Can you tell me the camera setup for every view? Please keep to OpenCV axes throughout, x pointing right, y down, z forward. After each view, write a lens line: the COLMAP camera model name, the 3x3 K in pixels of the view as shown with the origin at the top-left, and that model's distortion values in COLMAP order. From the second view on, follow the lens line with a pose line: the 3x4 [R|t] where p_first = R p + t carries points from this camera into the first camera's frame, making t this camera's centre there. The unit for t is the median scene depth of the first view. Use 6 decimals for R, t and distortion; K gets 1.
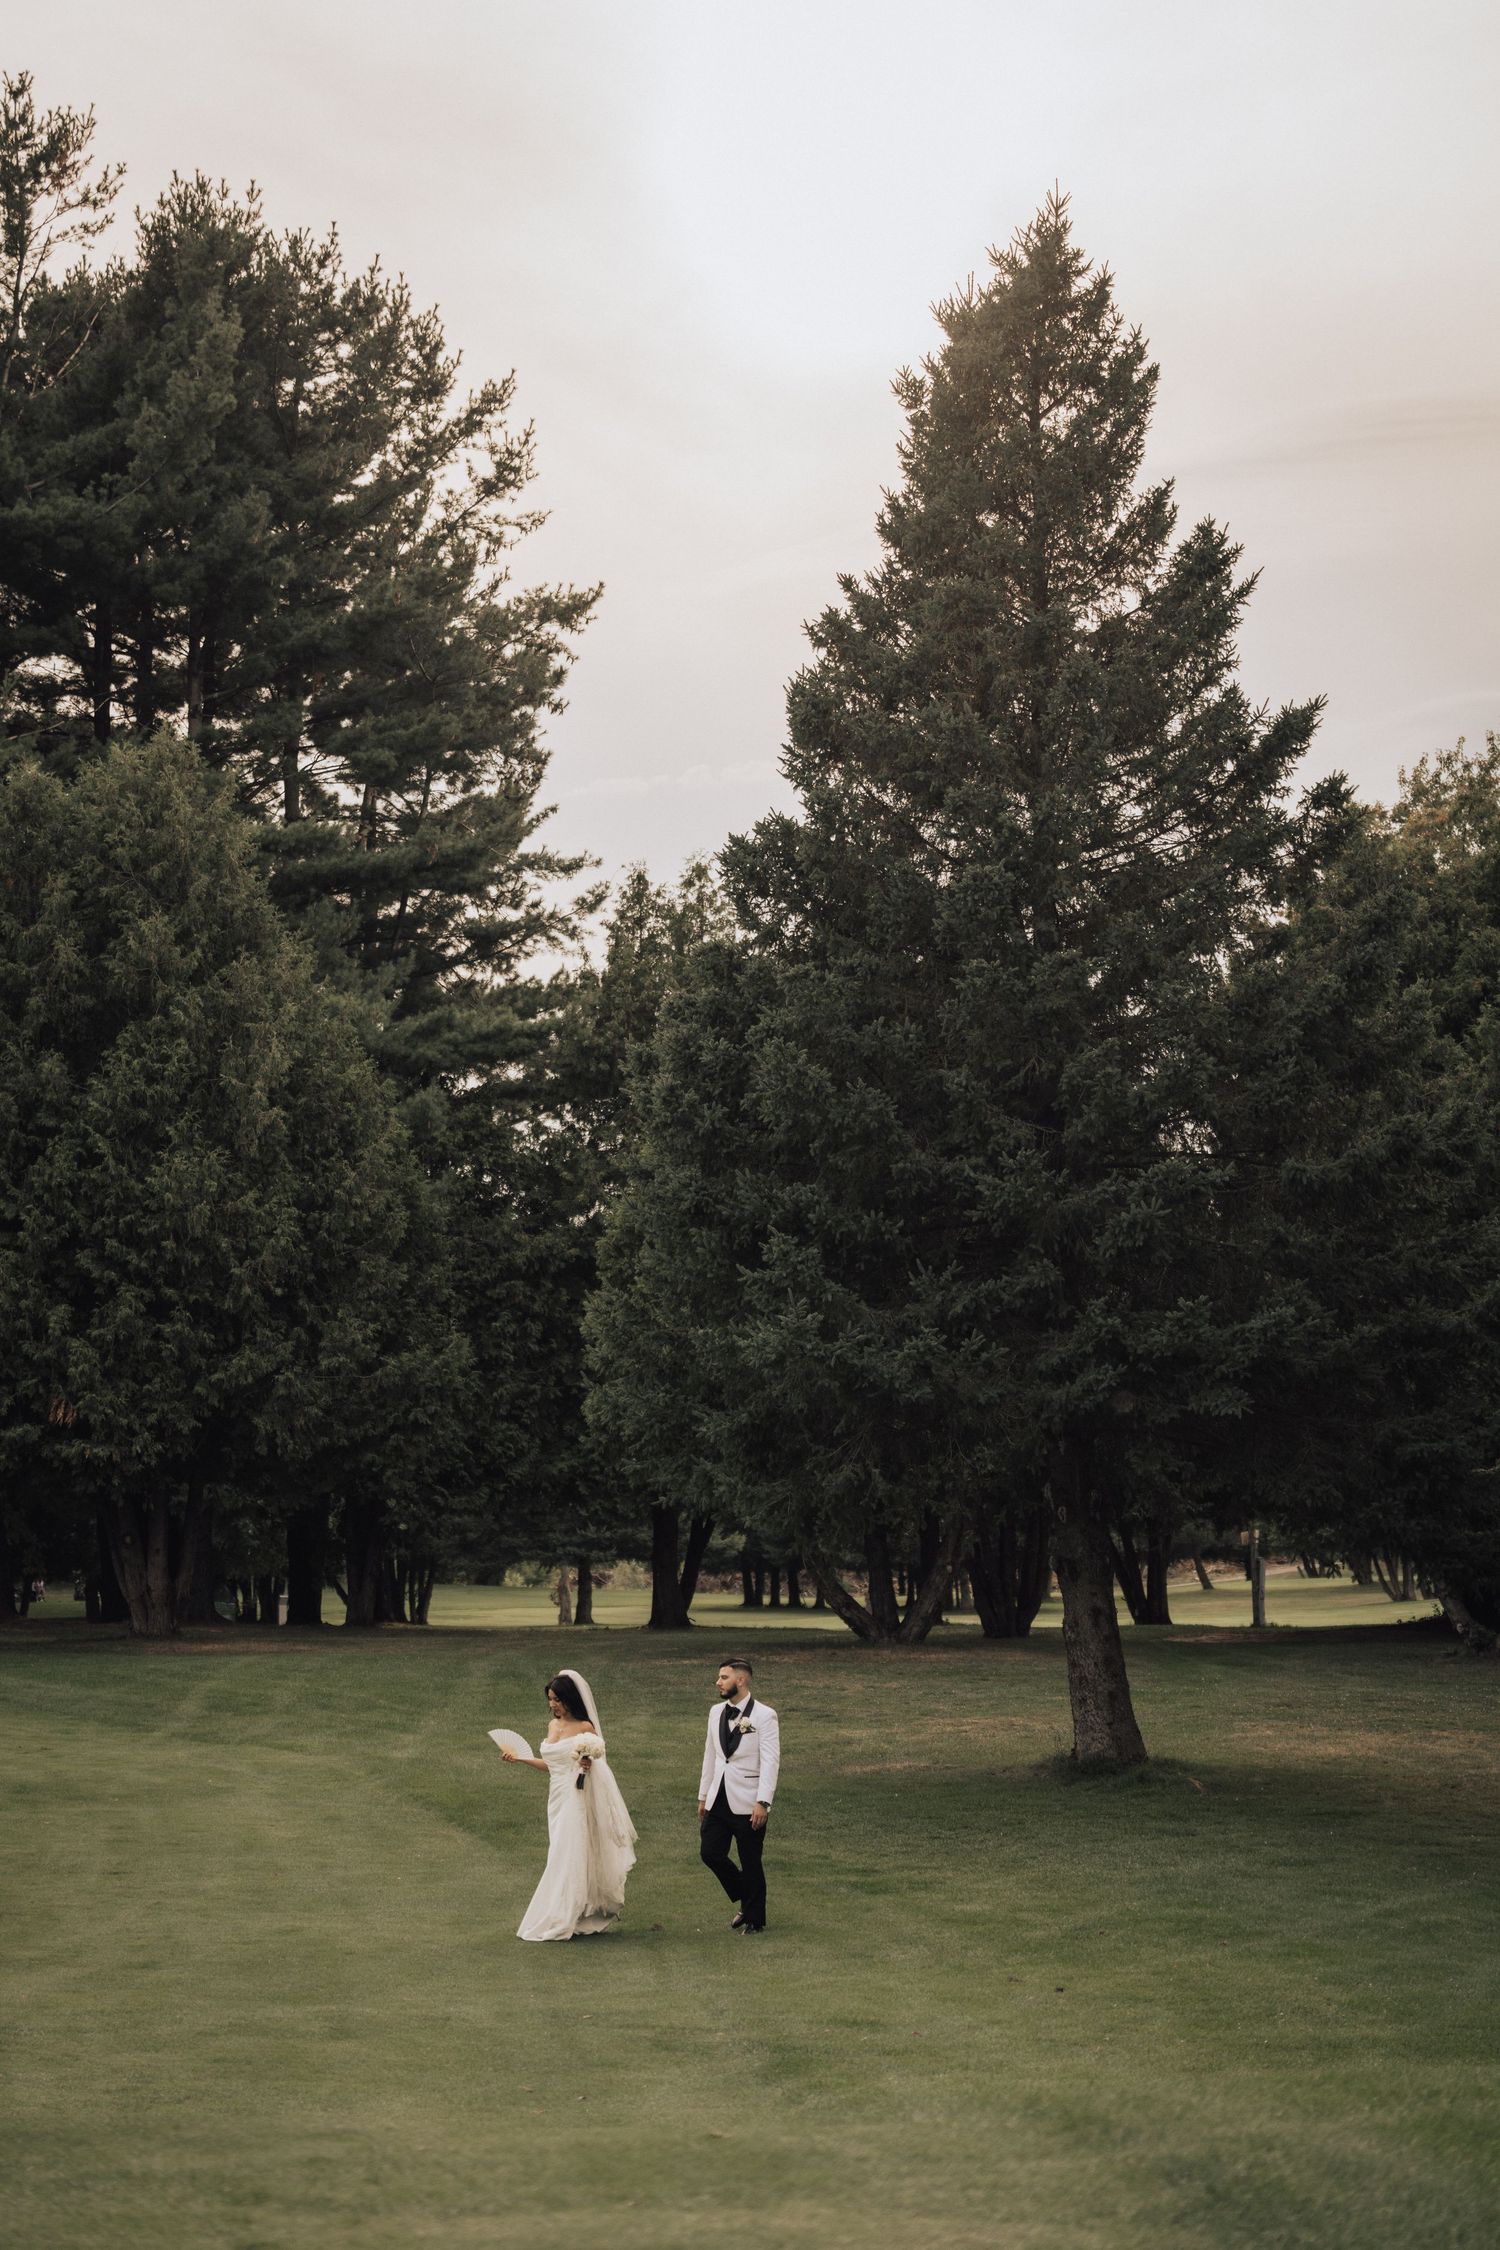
lens RADIAL K [[4456.5, 0, 750.0], [0, 4456.5, 1125.0], [0, 0, 1]] dist [0.026525, 0.081899]
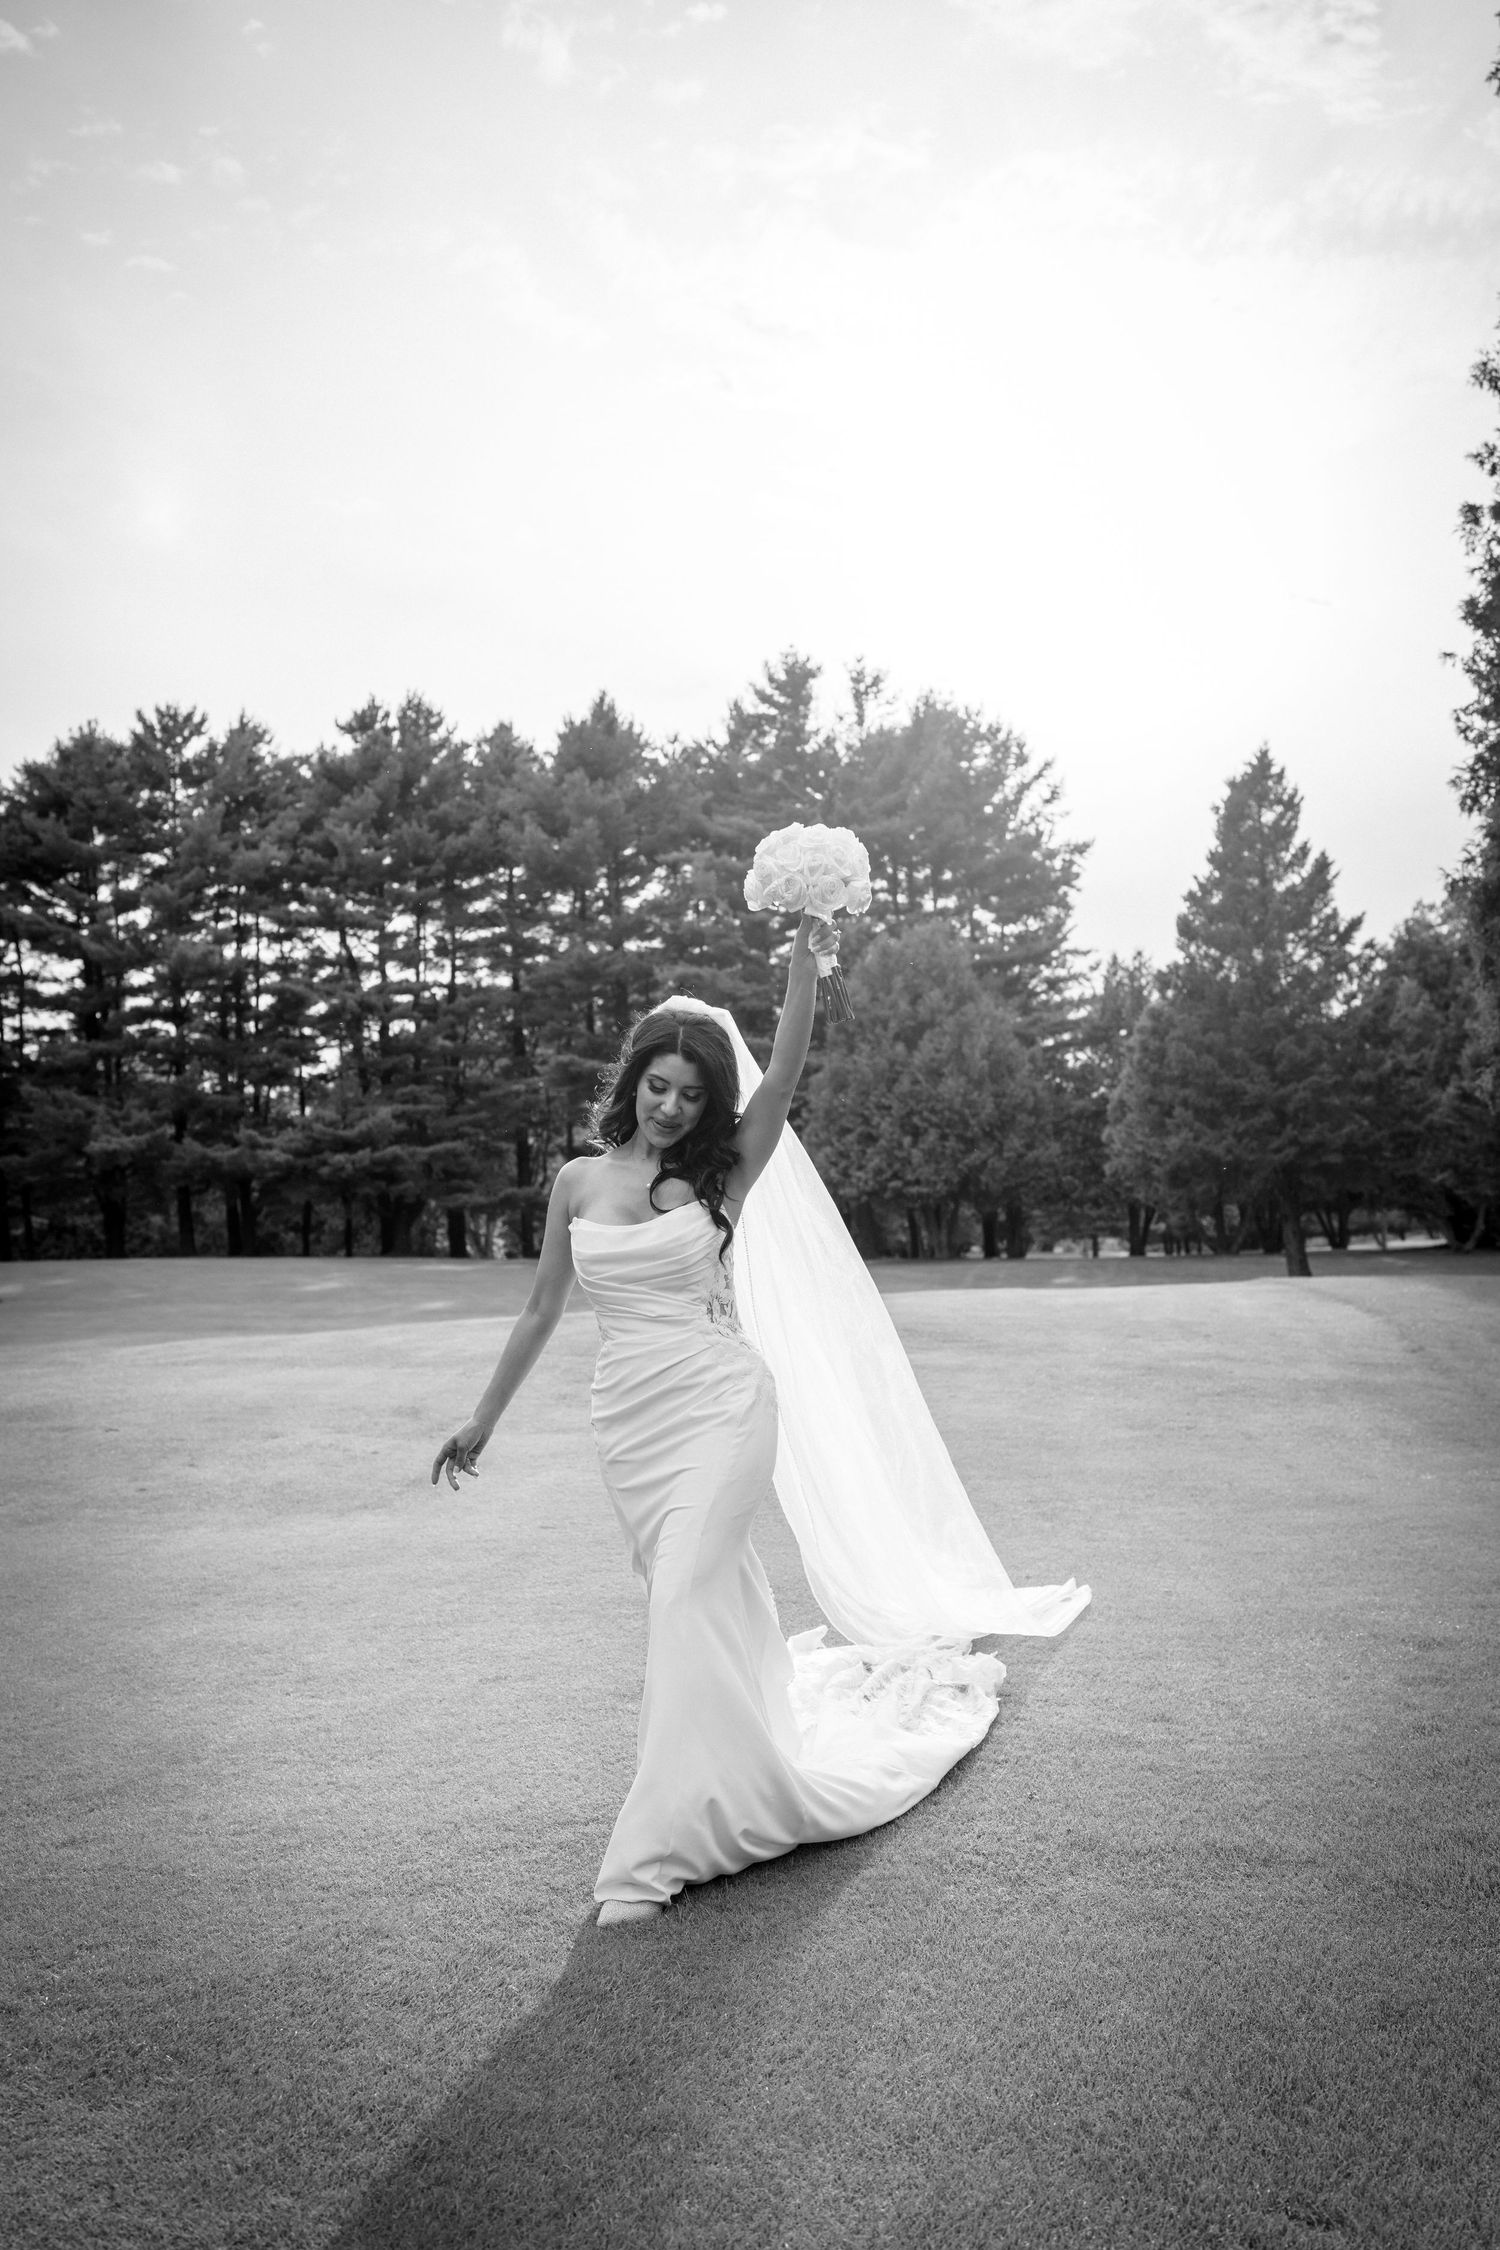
lens RADIAL K [[2271.9, 0, 750.0], [0, 2271.9, 1125.0], [0, 0, 1]] dist [0.039773, -0.003130]
pose [[0.983640, -0.034011, -0.176903, -0.004537], [0.041075, 0.998492, 0.036427, -0.020705], [0.175398, -0.043098, 0.983554, -0.370584]]
